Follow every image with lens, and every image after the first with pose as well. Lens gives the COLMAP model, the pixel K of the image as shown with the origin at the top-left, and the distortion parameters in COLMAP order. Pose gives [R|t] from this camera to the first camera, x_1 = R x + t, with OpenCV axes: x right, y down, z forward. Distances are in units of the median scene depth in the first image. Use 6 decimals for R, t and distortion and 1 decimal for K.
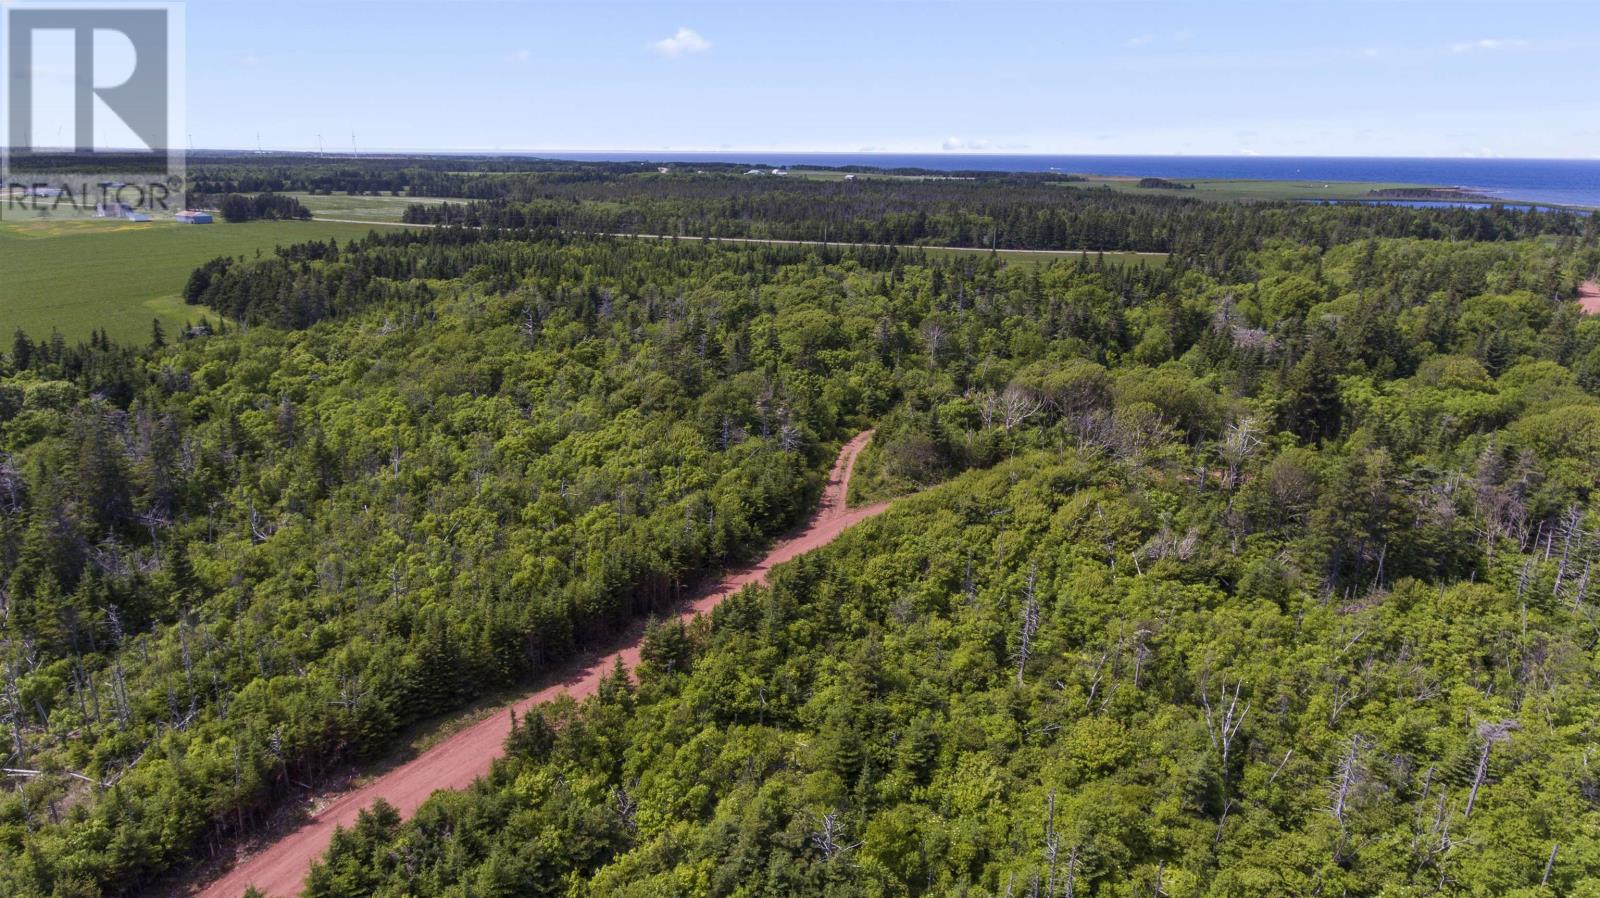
lens RADIAL K [[934.9, 0, 800.8], [0, 934.9, 441.9], [0, 0, 1]] dist [-0.006387, 0.005206]
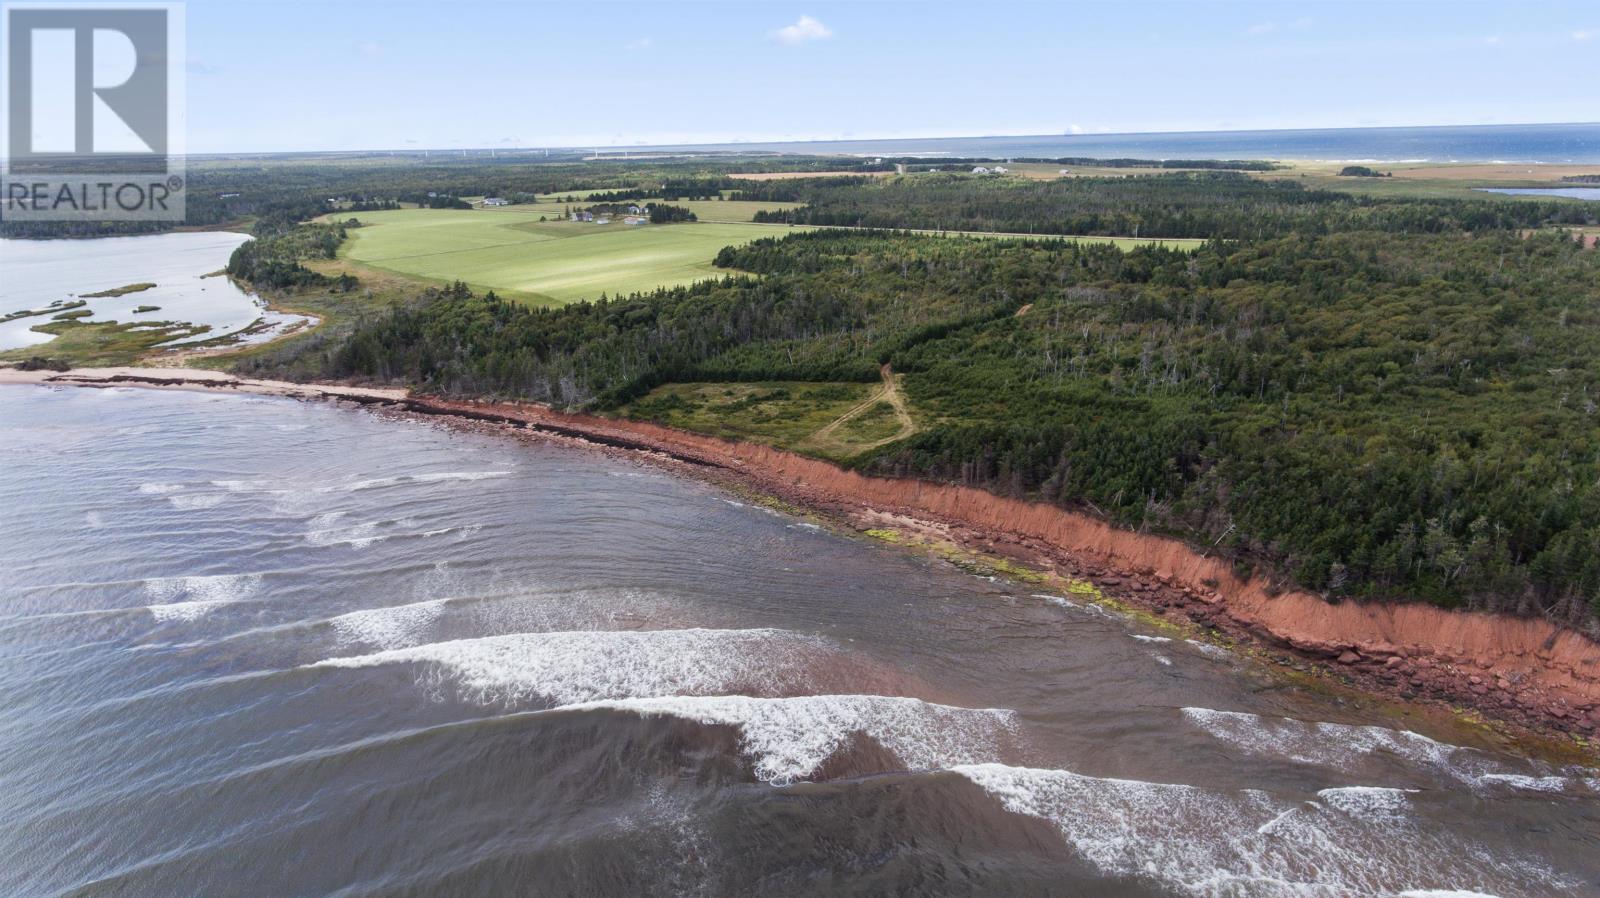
lens RADIAL K [[934.9, 0, 802.6], [0, 934.9, 451.8], [0, 0, 1]] dist [-0.006387, 0.005206]
pose [[0.975559, 0.042886, -0.215511, 0.022274], [-0.037410, 0.998867, 0.029429, 0.449191], [0.216529, -0.020648, 0.976058, -2.326698]]
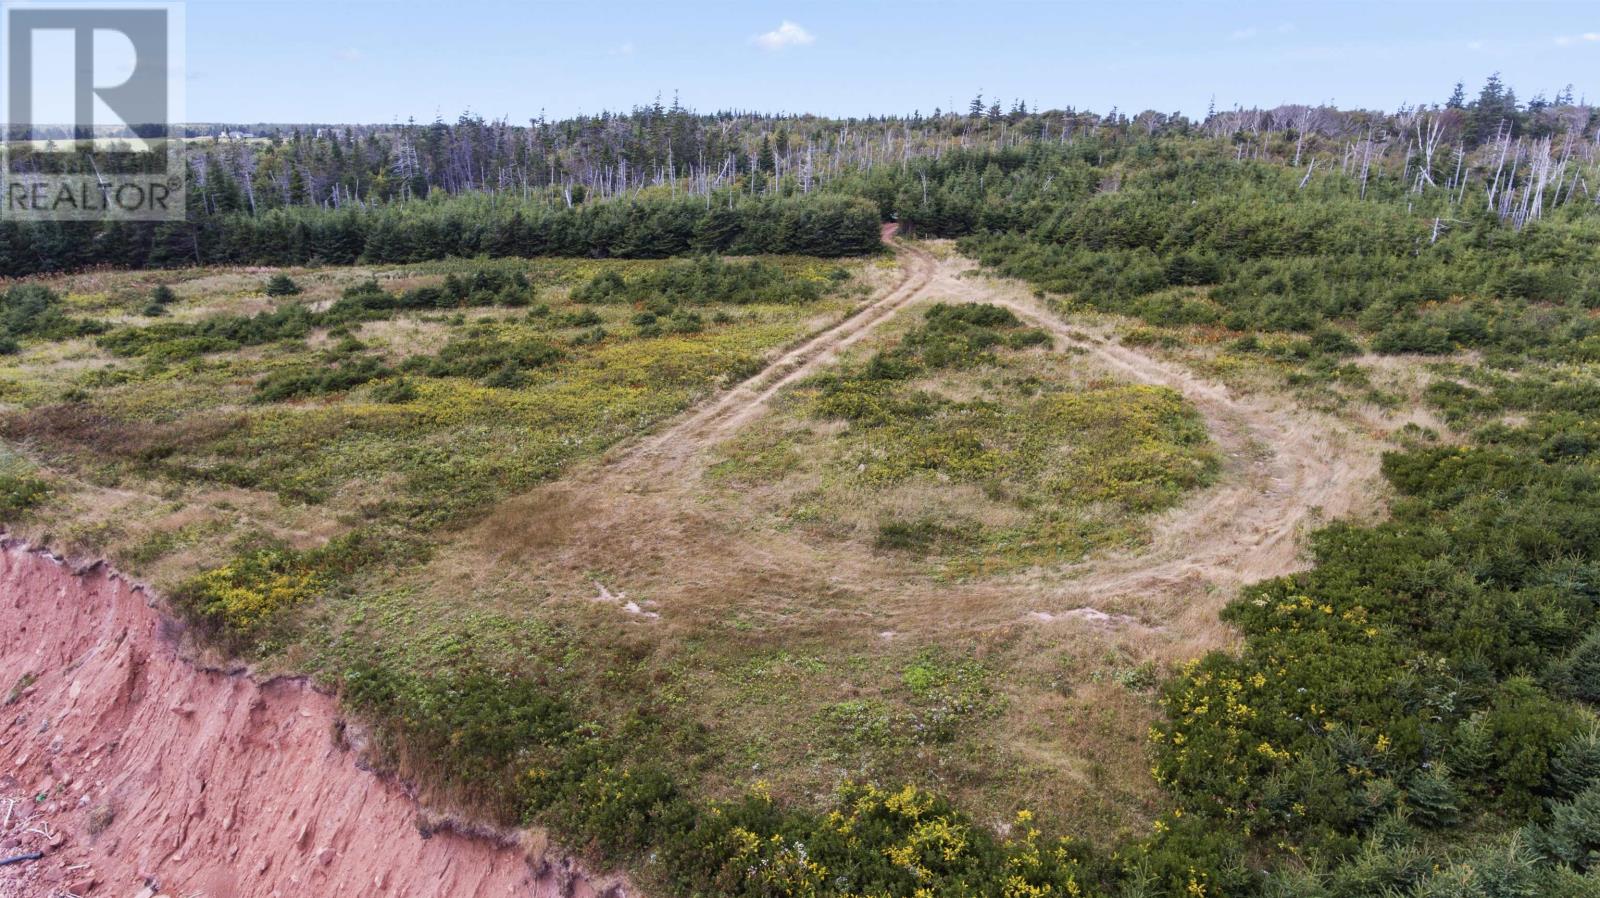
lens RADIAL K [[934.9, 0, 800.9], [0, 934.9, 436.8], [0, 0, 1]] dist [-0.006387, 0.005206]
pose [[0.997459, 0.029683, -0.064759, -0.340379], [-0.029364, 0.999552, 0.005876, 0.457540], [0.064904, -0.003960, 0.997884, -0.487150]]
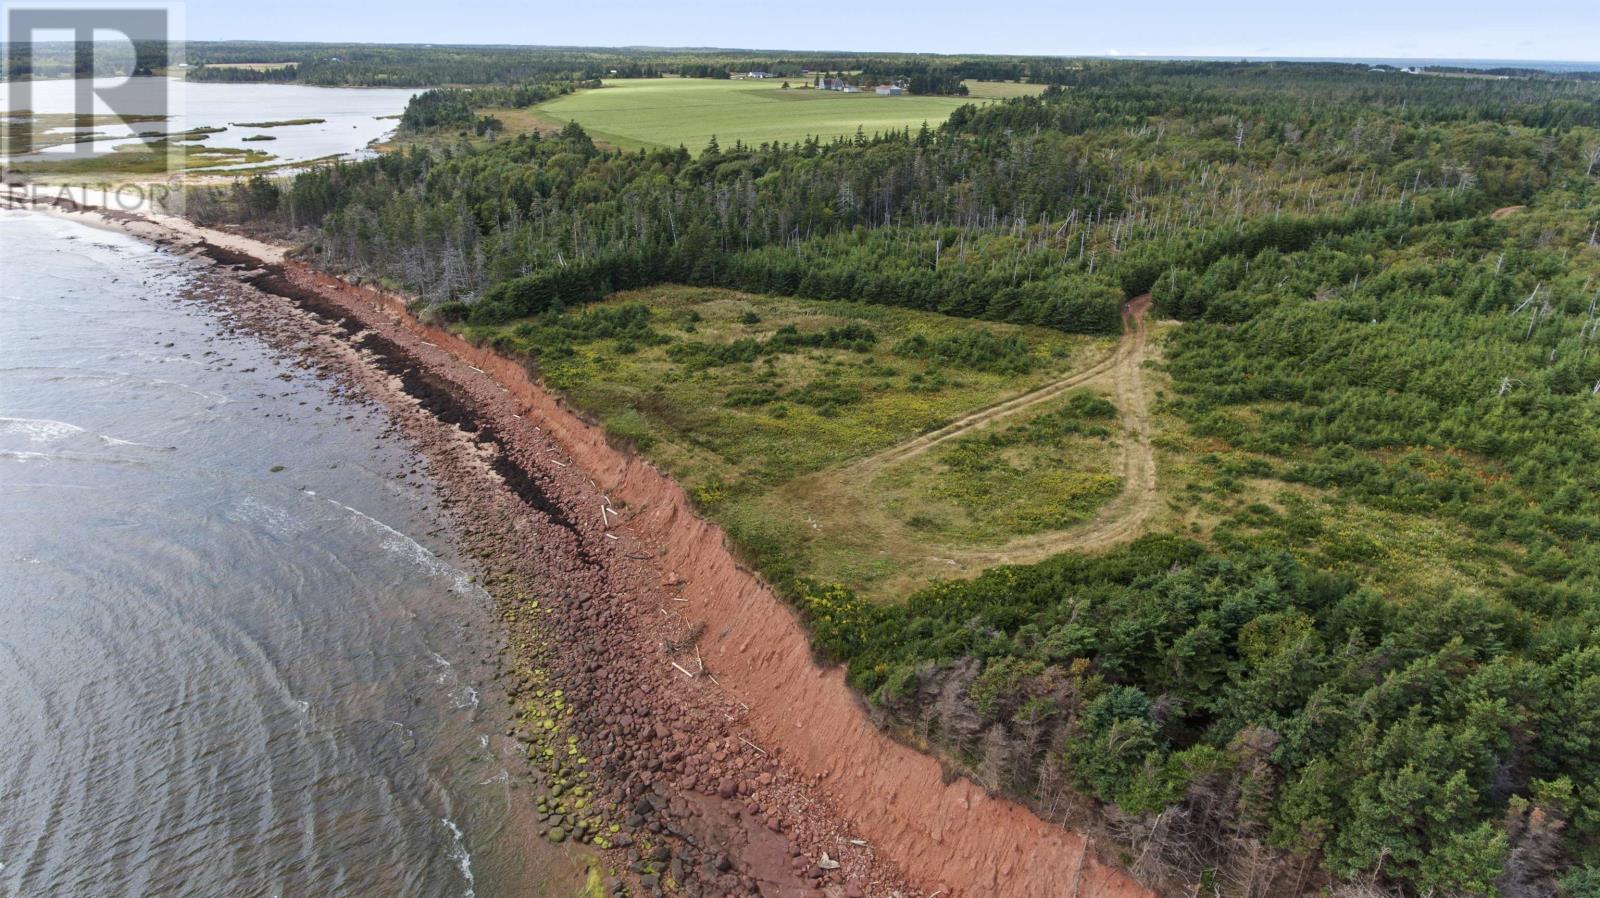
lens RADIAL K [[934.9, 0, 799.3], [0, 934.9, 443.4], [0, 0, 1]] dist [-0.006387, 0.005206]
pose [[0.848386, 0.207849, -0.486868, -0.098927], [-0.161637, 0.977484, 0.135639, 0.357836], [0.504098, -0.036379, 0.862880, -0.835708]]
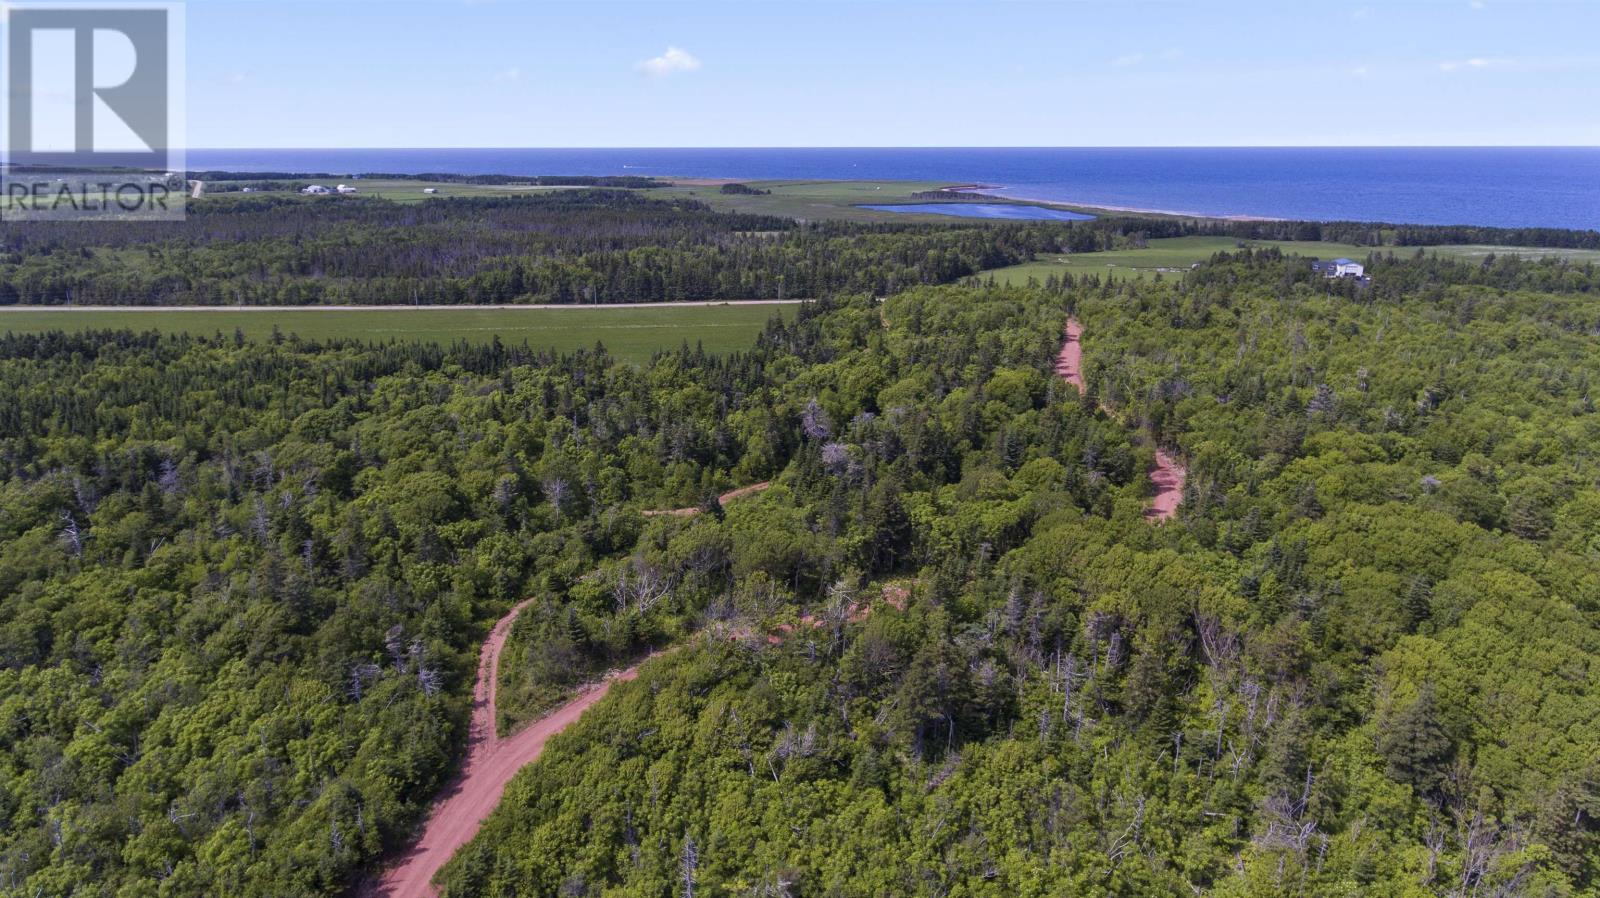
lens RADIAL K [[934.9, 0, 800.0], [0, 934.9, 442.0], [0, 0, 1]] dist [-0.006387, 0.005206]
pose [[0.914323, -0.127594, 0.384360, -0.000293], [0.124417, 0.991673, 0.033234, -0.217856], [-0.385400, 0.017435, 0.922585, -0.062594]]
